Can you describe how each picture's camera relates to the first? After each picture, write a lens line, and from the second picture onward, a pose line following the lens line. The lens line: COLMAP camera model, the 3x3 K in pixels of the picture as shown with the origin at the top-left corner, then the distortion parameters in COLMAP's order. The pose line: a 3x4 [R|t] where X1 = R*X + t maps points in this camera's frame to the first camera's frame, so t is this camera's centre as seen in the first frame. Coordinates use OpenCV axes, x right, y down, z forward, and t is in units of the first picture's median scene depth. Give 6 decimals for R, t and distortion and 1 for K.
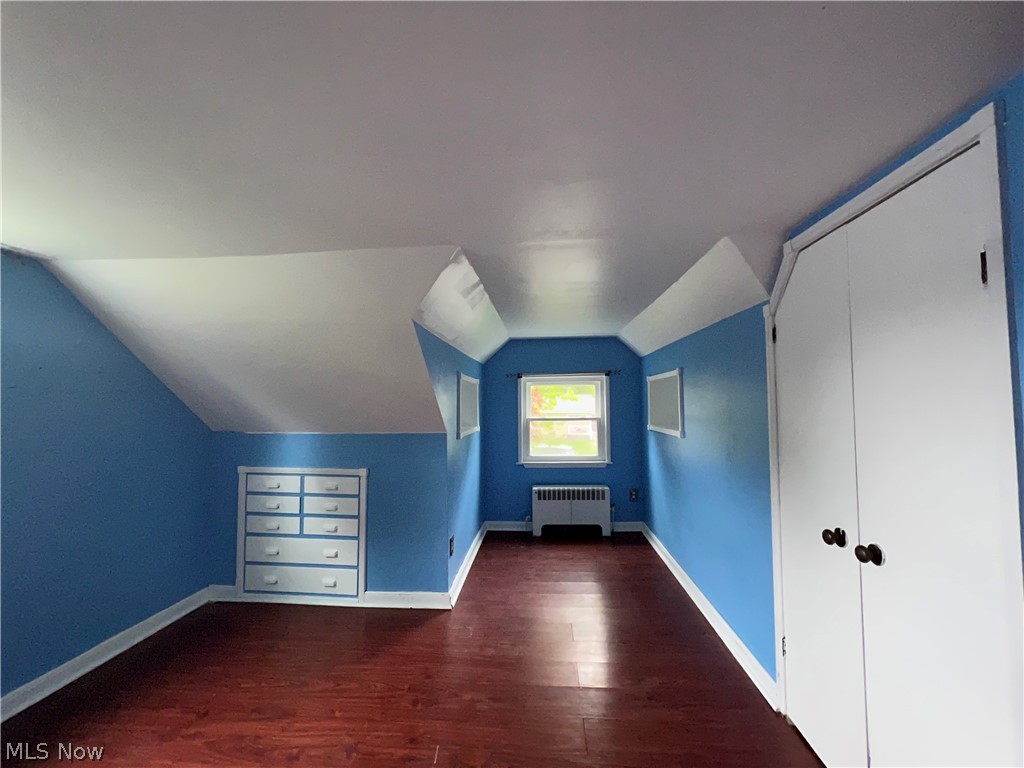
lens RADIAL K [[406.1, 0, 512.0], [0, 406.1, 384.0], [0, 0, 1]] dist [-0.000320, 0.000444]
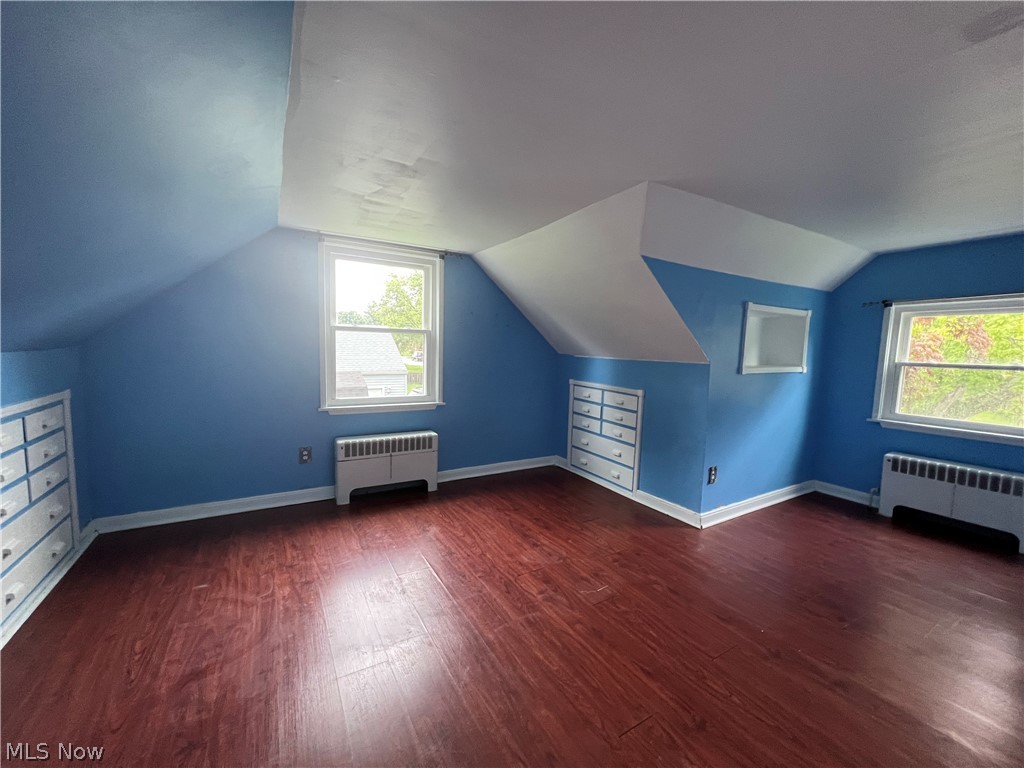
lens RADIAL K [[406.1, 0, 512.0], [0, 406.1, 384.0], [0, 0, 1]] dist [-0.000320, 0.000444]
pose [[0.573716, 0.098566, -0.813102, 0.373711], [0.010543, 0.991762, 0.127662, 0.035934], [0.818986, -0.081814, 0.567951, 0.024008]]
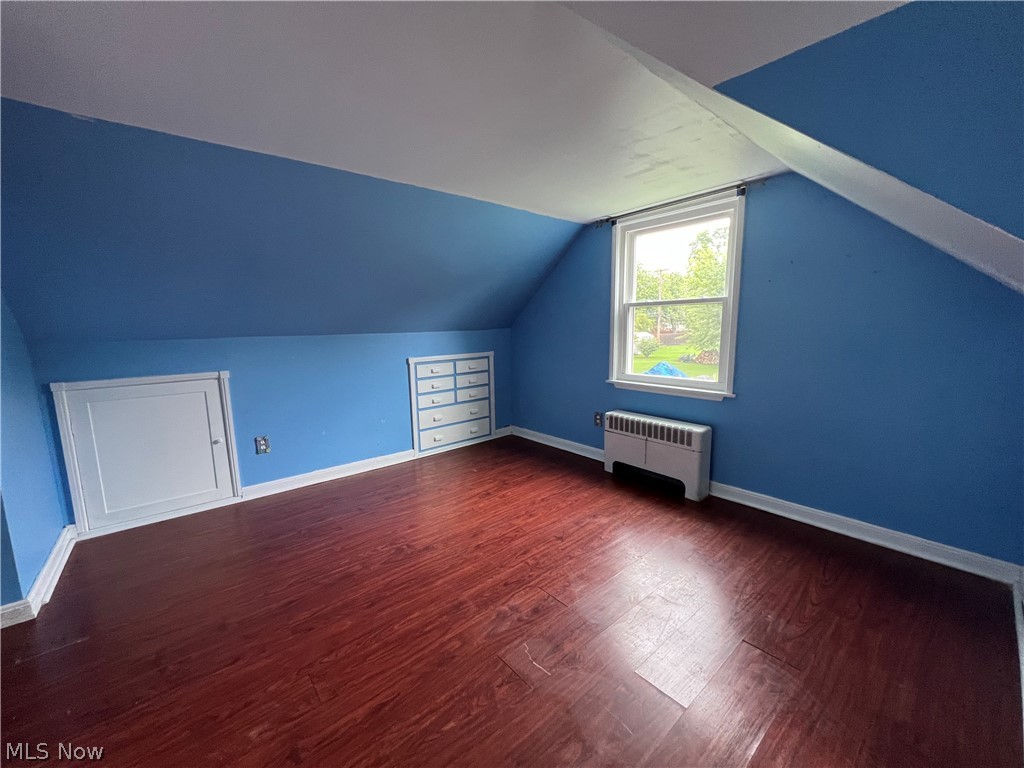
lens RADIAL K [[406.1, 0, 512.0], [0, 406.1, 384.0], [0, 0, 1]] dist [-0.000320, 0.000444]
pose [[-0.713130, 0.120005, -0.690684, 0.232690], [0.058492, 0.991989, 0.111963, 0.094622], [0.698587, 0.039444, -0.714437, 0.879964]]
